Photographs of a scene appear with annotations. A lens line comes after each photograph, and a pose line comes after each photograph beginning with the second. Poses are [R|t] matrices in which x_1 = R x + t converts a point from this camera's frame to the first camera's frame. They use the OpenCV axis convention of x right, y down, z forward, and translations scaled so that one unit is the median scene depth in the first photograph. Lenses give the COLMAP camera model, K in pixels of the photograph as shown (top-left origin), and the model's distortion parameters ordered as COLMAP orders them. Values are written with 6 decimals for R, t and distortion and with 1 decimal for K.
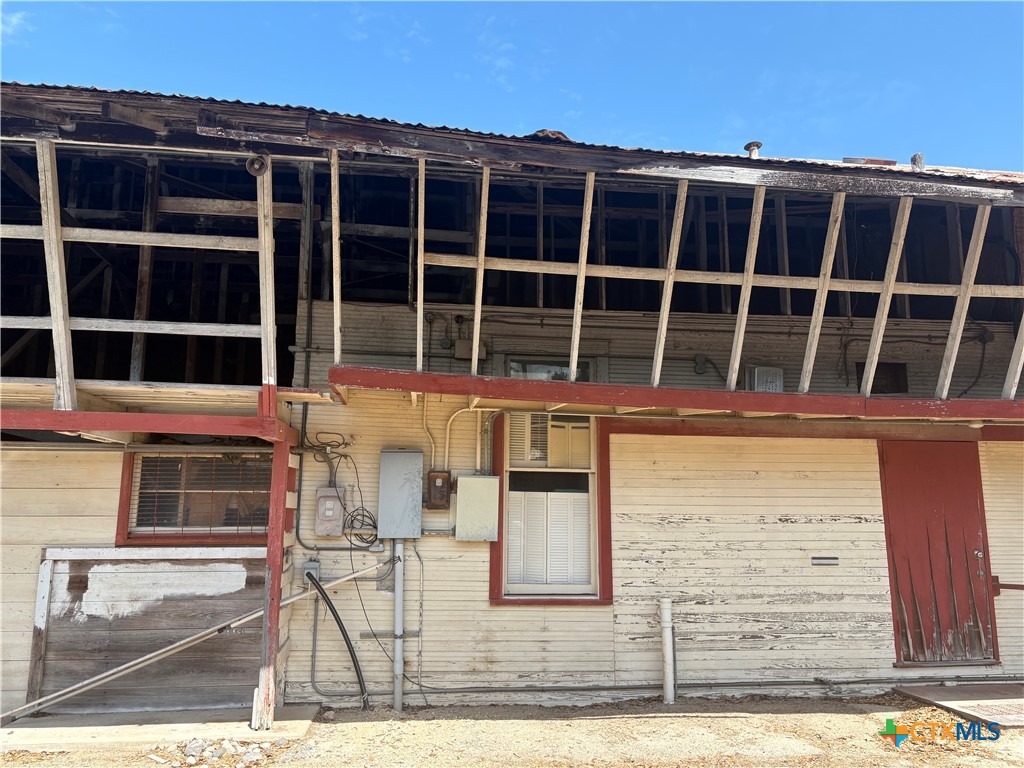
lens RADIAL K [[762.8, 0, 512.2], [0, 762.8, 389.0], [0, 0, 1]] dist [0.038855, 0.000376]
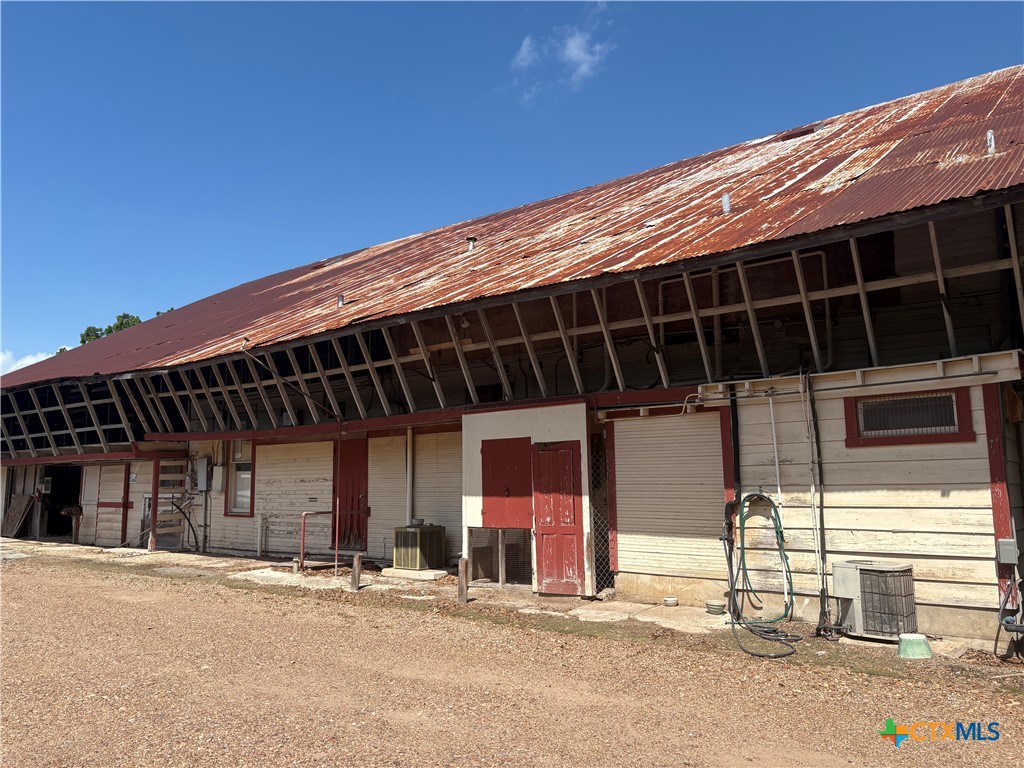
lens RADIAL K [[762.8, 0, 511.2], [0, 762.8, 381.6], [0, 0, 1]] dist [0.038855, 0.000376]
pose [[0.705016, -0.103229, -0.701639, 2.400839], [0.126400, 0.991799, -0.018911, 0.006767], [0.697837, -0.075355, 0.712282, -0.118346]]
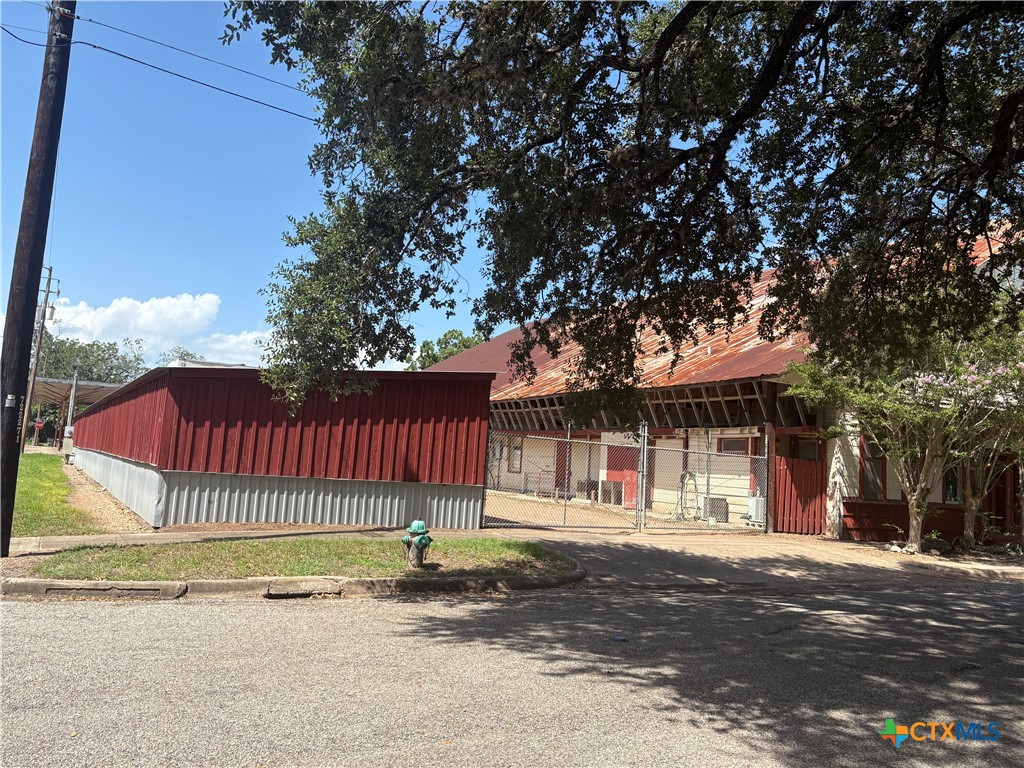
lens RADIAL K [[762.8, 0, 514.9], [0, 762.8, 381.2], [0, 0, 1]] dist [0.038855, 0.000376]
pose [[0.417526, -0.073054, -0.905724, 4.729719], [0.086001, 0.995466, -0.040648, -0.121014], [0.904586, -0.060921, 0.421915, -1.135842]]
